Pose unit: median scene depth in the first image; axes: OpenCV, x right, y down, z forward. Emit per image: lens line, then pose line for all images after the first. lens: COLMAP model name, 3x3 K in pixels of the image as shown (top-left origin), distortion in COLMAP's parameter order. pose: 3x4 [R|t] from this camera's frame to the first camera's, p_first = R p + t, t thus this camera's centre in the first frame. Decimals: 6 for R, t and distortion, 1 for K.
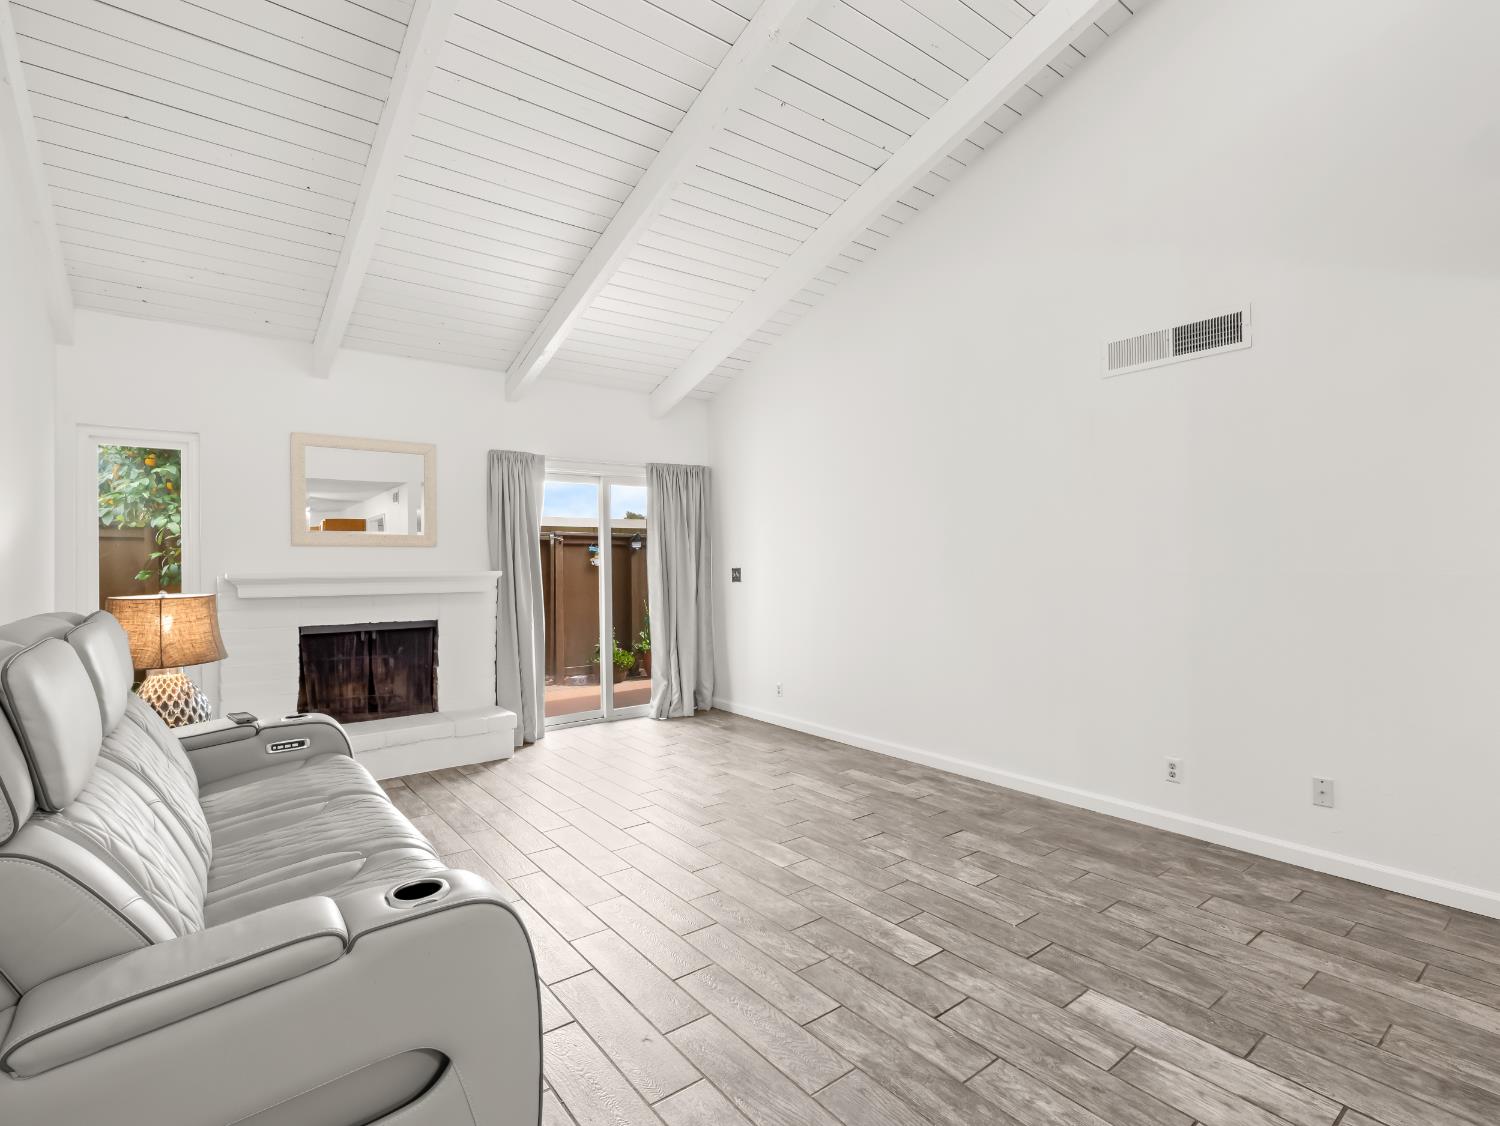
lens RADIAL K [[728.6, 0, 746.3], [0, 728.6, 562.1], [0, 0, 1]] dist [-0.010022, 0.000261]
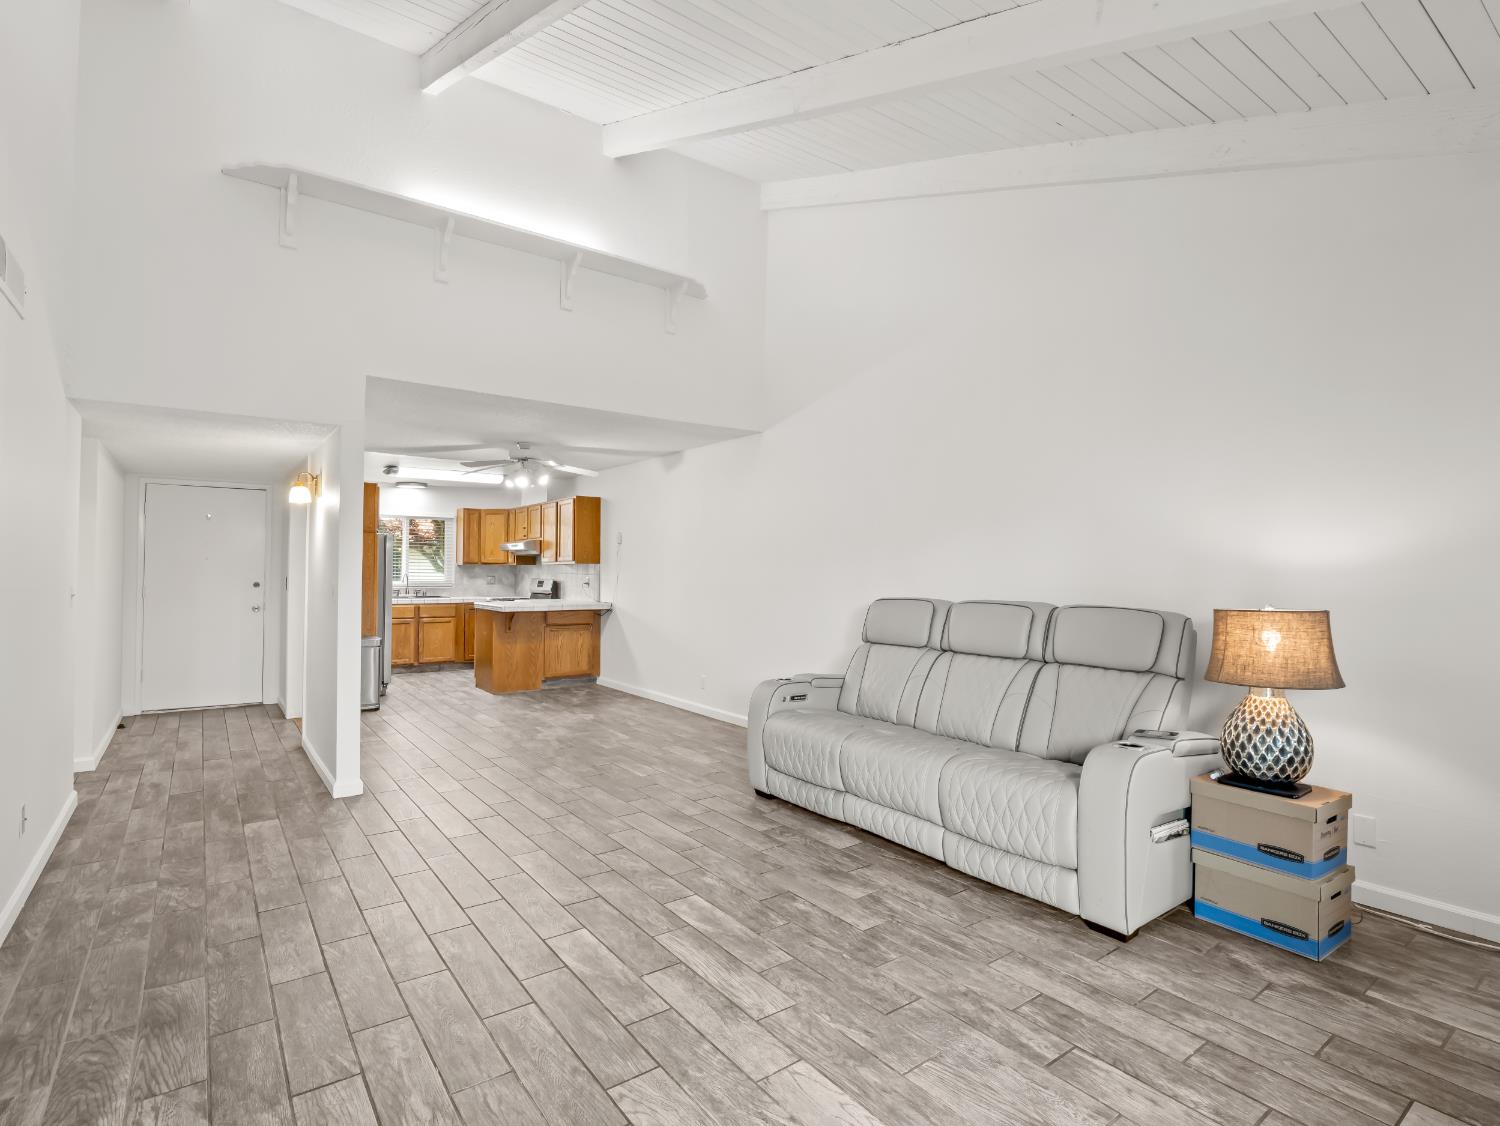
lens RADIAL K [[798.2, 0, 752.7], [0, 798.2, 563.0], [0, 0, 1]] dist [-0.004343, -0.000428]
pose [[-0.999725, 0.005658, 0.022755, -0.167519], [0.005435, 0.999937, -0.009847, -0.001620], [-0.022809, -0.009721, -0.999693, 1.876565]]
